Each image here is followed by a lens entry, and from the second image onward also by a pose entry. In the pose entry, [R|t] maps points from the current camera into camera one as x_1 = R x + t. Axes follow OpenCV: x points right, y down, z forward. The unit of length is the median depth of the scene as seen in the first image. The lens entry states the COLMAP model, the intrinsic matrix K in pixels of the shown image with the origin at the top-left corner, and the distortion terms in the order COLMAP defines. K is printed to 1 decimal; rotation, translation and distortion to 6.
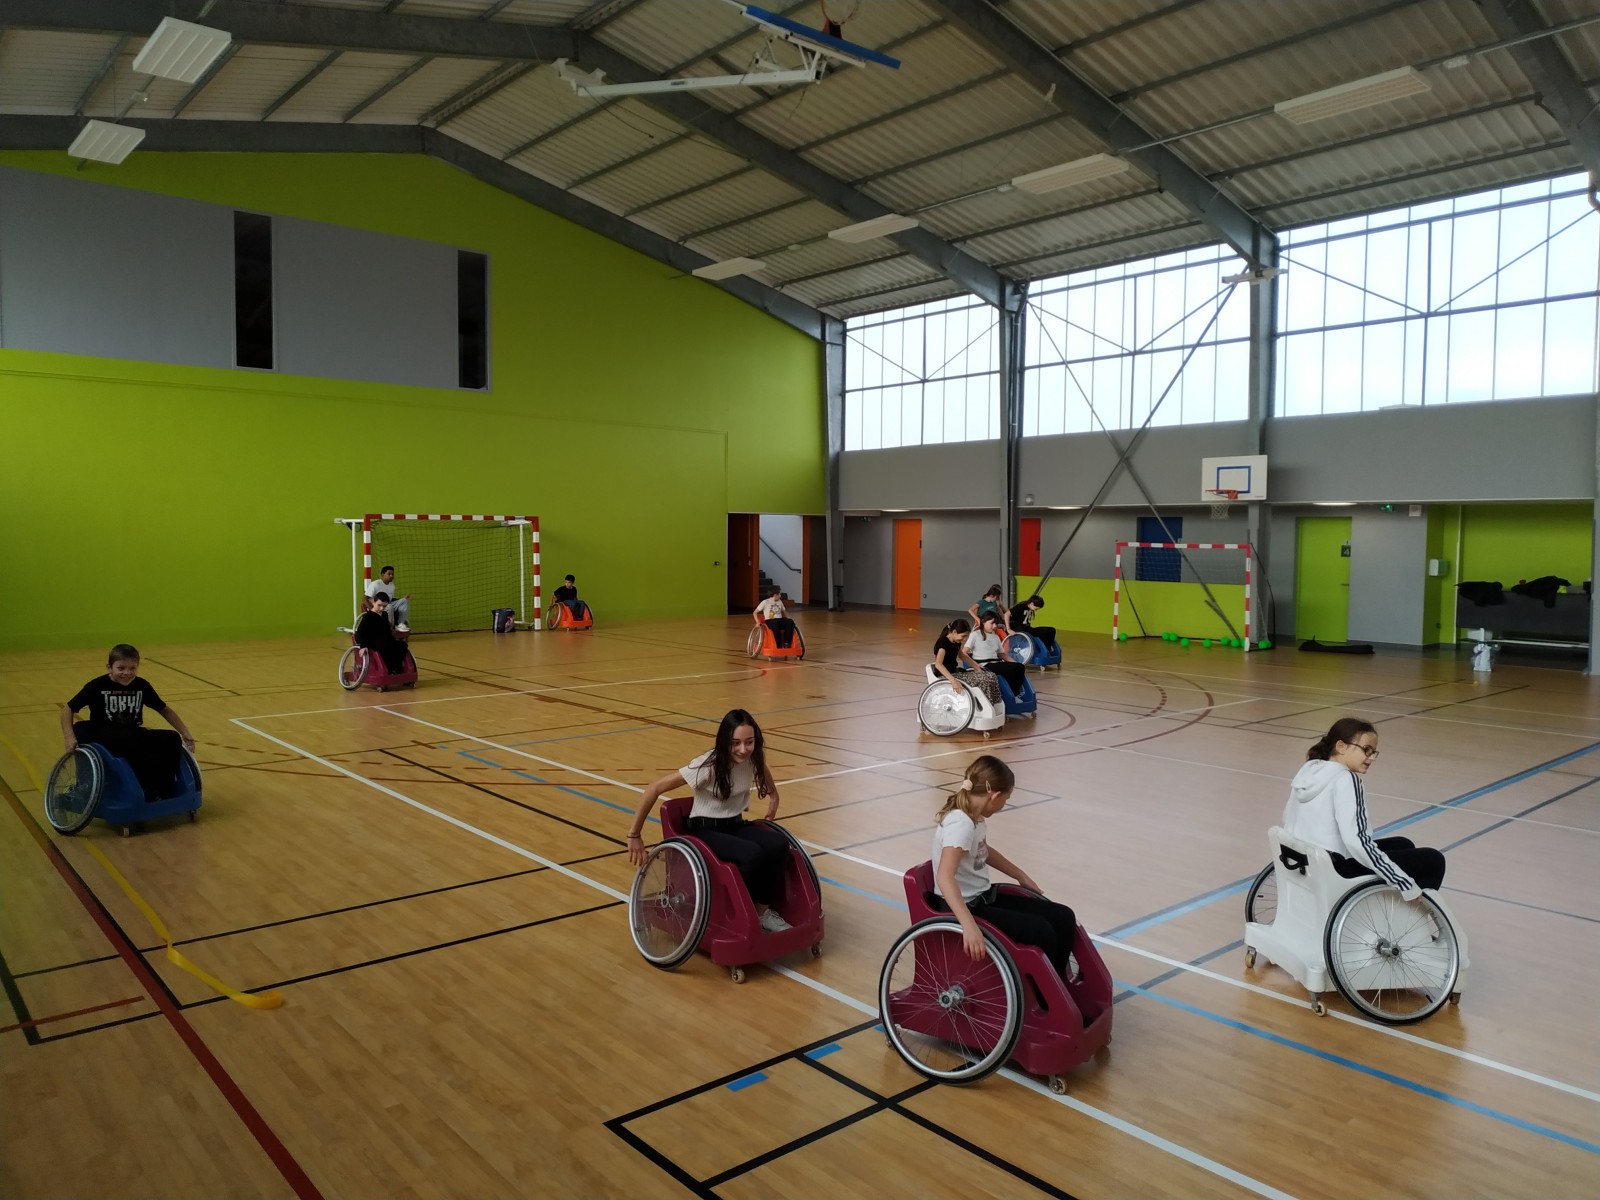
lens RADIAL K [[1135.6, 0, 788.0], [0, 1135.6, 601.3], [0, 0, 1]] dist [0.045104, -0.080513]
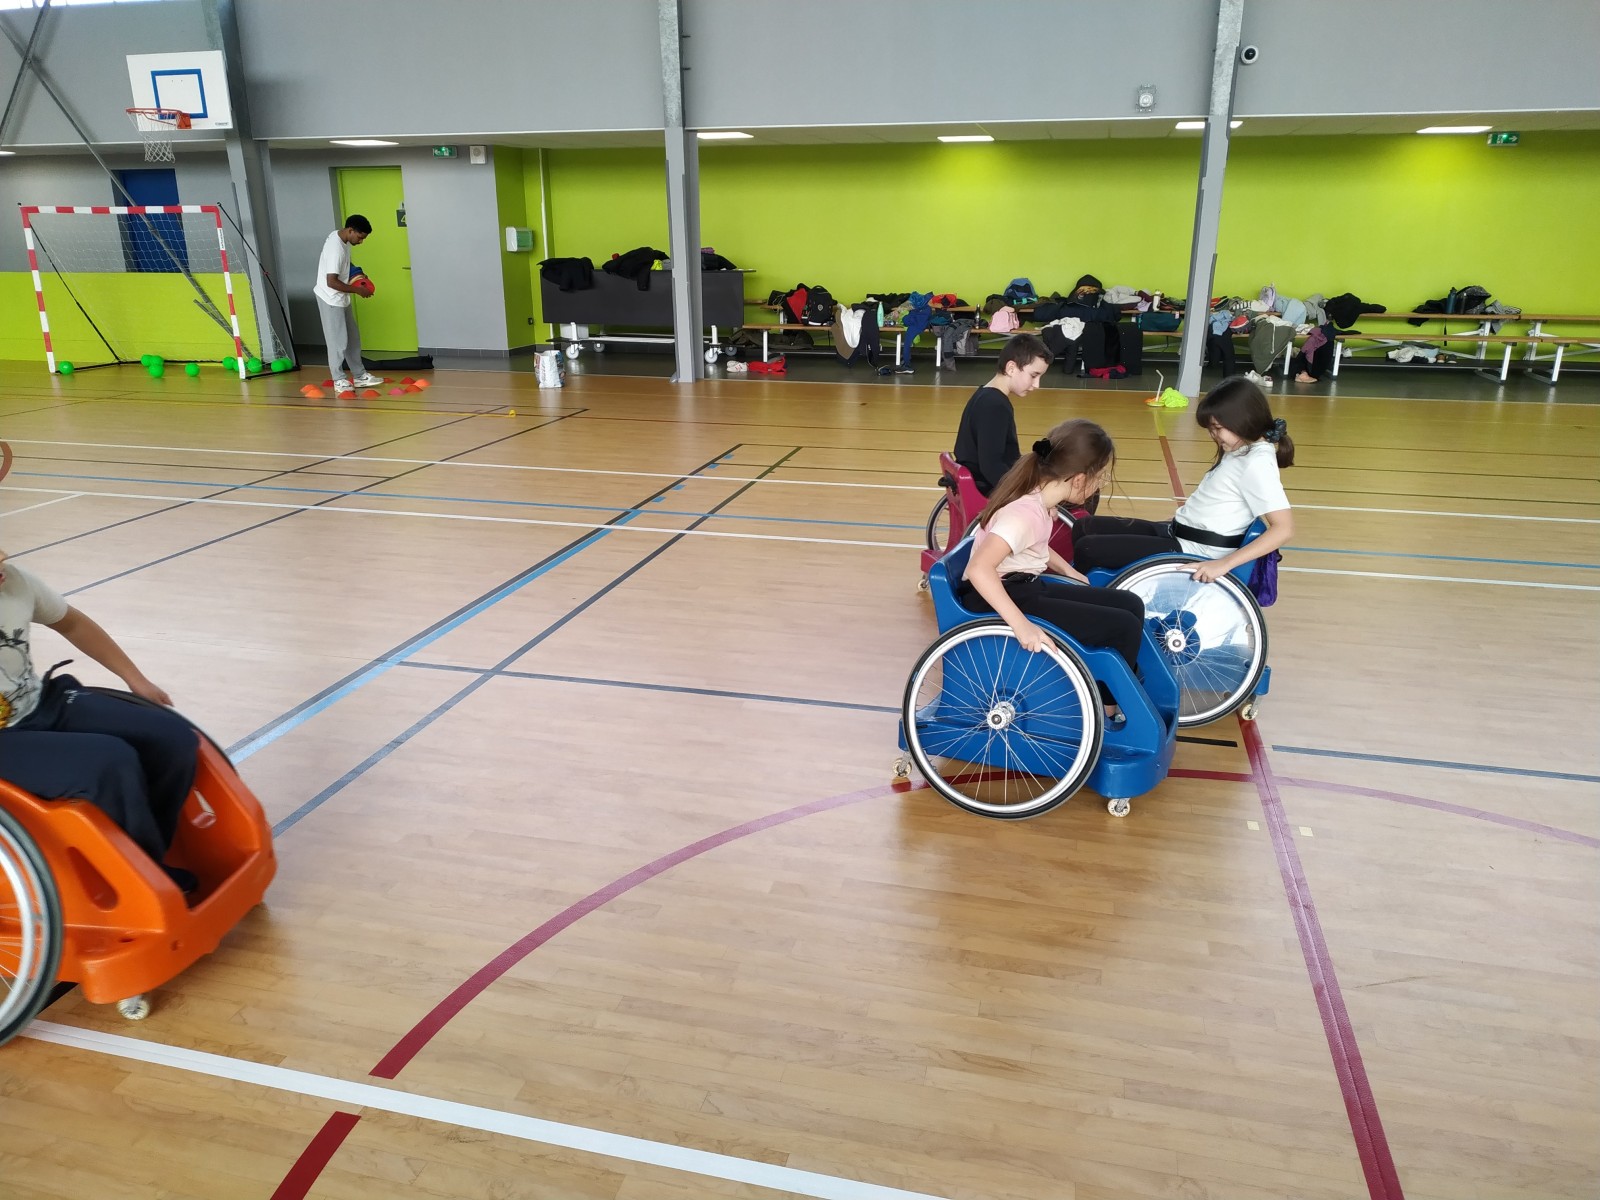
lens RADIAL K [[1152.6, 0, 787.7], [0, 1152.6, 598.1], [0, 0, 1]] dist [0.018383, -0.039947]
pose [[0.823083, -0.183631, 0.537415, 0.272523], [0.041940, 0.963353, 0.264938, 0.002874], [-0.566371, -0.195526, 0.800621, 0.269343]]
